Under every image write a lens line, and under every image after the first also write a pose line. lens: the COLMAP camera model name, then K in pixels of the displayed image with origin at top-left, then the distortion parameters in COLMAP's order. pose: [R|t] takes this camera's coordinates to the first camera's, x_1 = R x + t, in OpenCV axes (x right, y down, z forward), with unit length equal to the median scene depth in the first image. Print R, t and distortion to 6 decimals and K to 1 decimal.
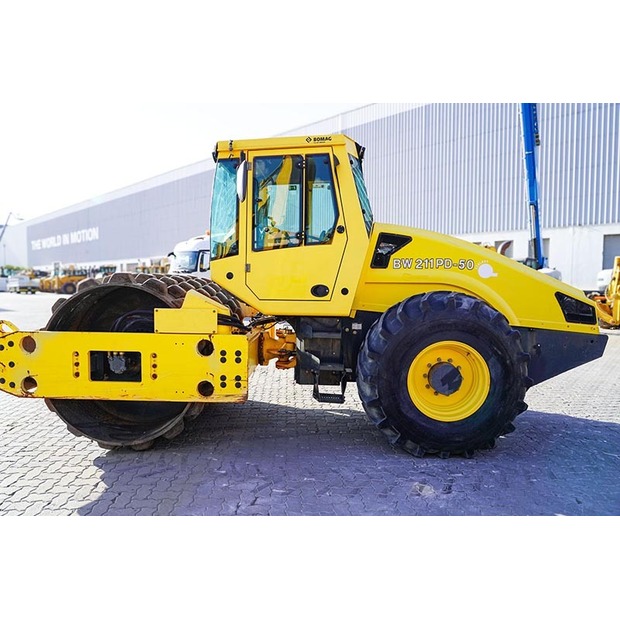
lens RADIAL K [[410.5, 0, 311.8], [0, 410.5, 302.6], [0, 0, 1]] dist [-0.019615, 0.000300]
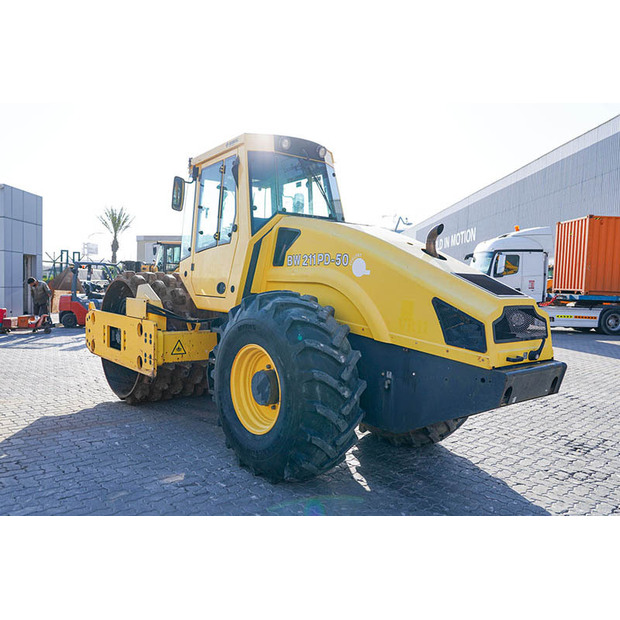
lens RADIAL K [[513.2, 0, 310.0], [0, 513.2, 310.0], [0, 0, 1]] dist [-0.014781, -0.003306]
pose [[0.660498, 0.051392, -0.749067, 1.153599], [-0.062922, 0.997934, 0.012984, -0.004108], [0.748186, 0.038557, 0.662367, 0.305512]]
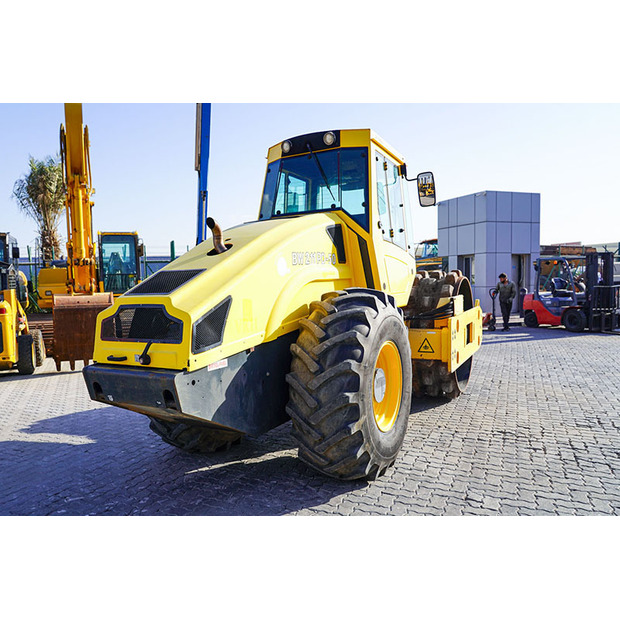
lens RADIAL K [[547.3, 0, 310.0], [0, 547.3, 310.0], [0, 0, 1]] dist [-0.014365, -0.005064]
pose [[-0.466663, 0.057860, -0.882541, 1.348387], [-0.020667, 0.996872, 0.076284, -0.075429], [0.884194, 0.053838, -0.464007, 1.605152]]
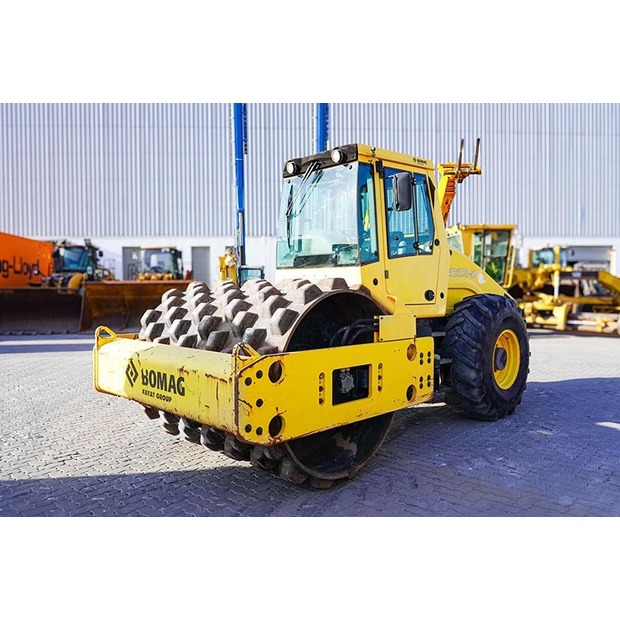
lens RADIAL K [[494.8, 0, 308.7], [0, 494.8, 303.0], [0, 0, 1]] dist [-0.014018, -0.004942]
pose [[0.701348, -0.028910, 0.712233, -1.185401], [0.048881, 0.998776, -0.007594, -0.013732], [-0.711141, 0.040141, 0.701903, 0.282050]]
